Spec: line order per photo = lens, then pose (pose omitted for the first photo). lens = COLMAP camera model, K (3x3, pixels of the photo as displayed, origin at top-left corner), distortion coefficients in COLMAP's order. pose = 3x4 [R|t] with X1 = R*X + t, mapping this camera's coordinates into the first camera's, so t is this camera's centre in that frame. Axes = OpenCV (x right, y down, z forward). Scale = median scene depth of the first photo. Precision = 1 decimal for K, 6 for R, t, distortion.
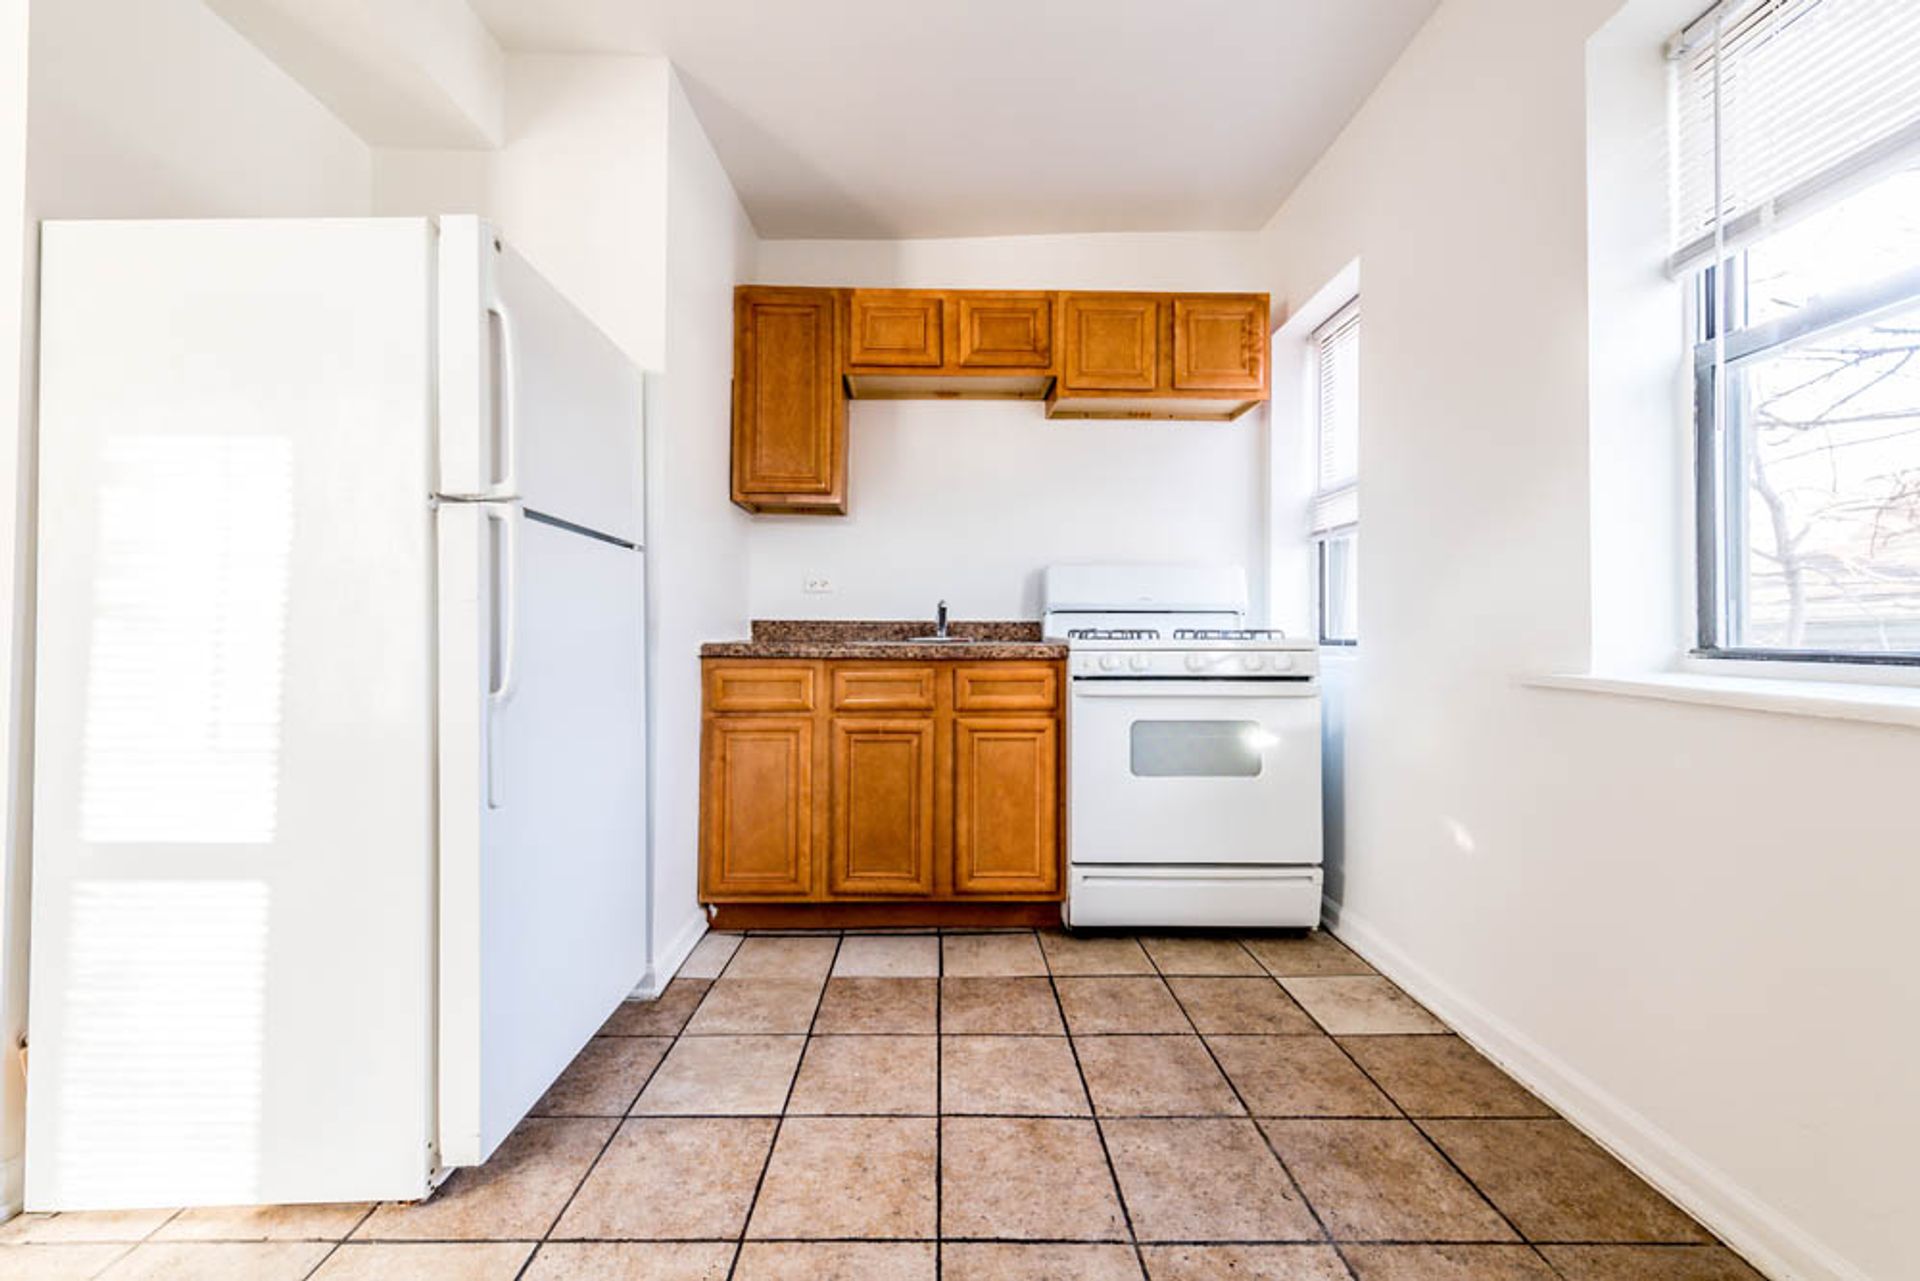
lens RADIAL K [[783.6, 0, 952.9], [0, 783.6, 631.4], [0, 0, 1]] dist [0.015949, -0.004103]
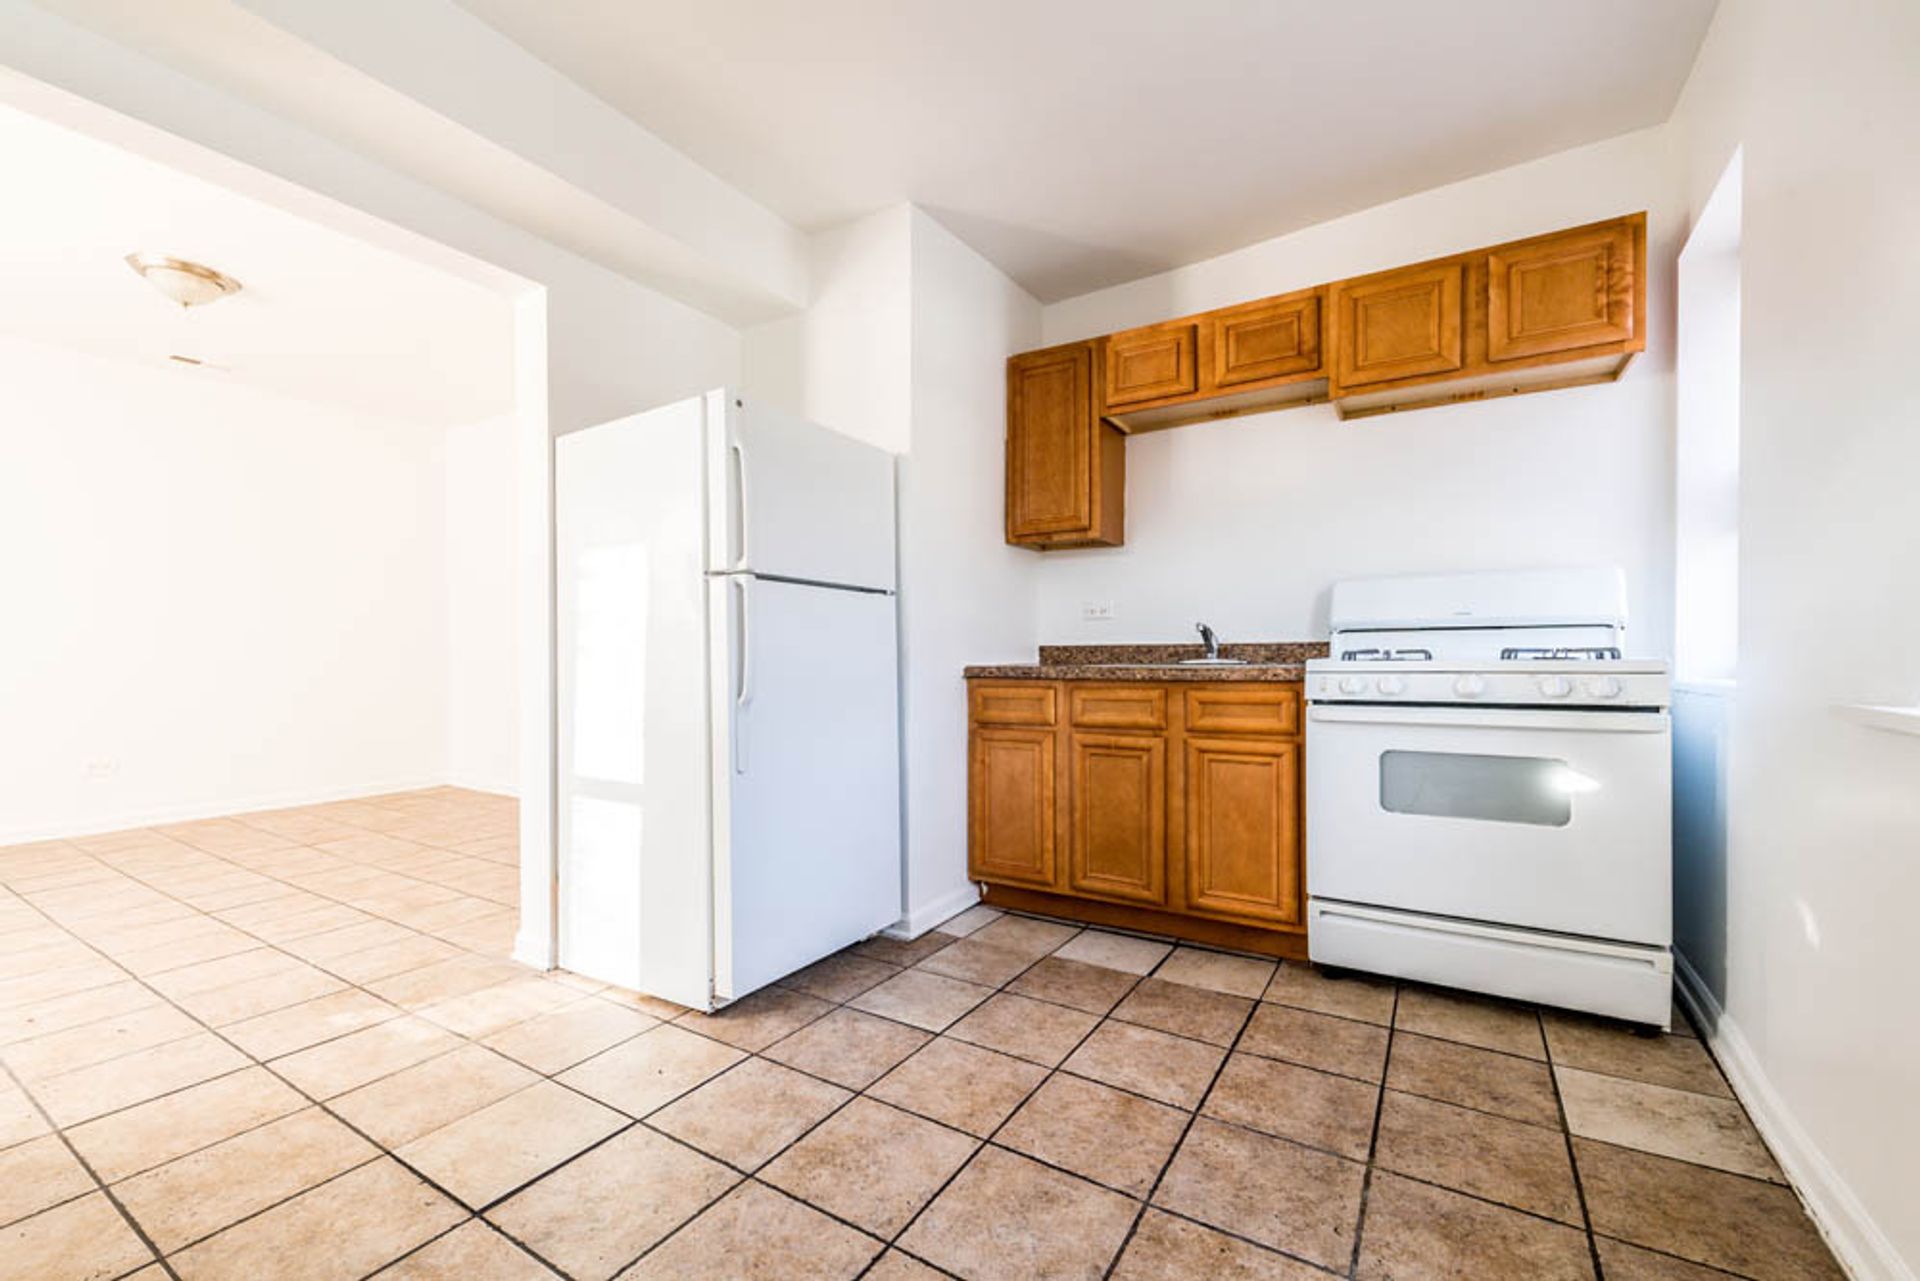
lens RADIAL K [[783.6, 0, 955.6], [0, 783.6, 673.4], [0, 0, 1]] dist [0.015949, -0.004103]
pose [[0.847585, 0.002020, -0.530656, 0.300334], [0.010537, 0.999732, 0.020635, 0.001143], [0.530555, -0.023082, 0.847336, -0.034141]]
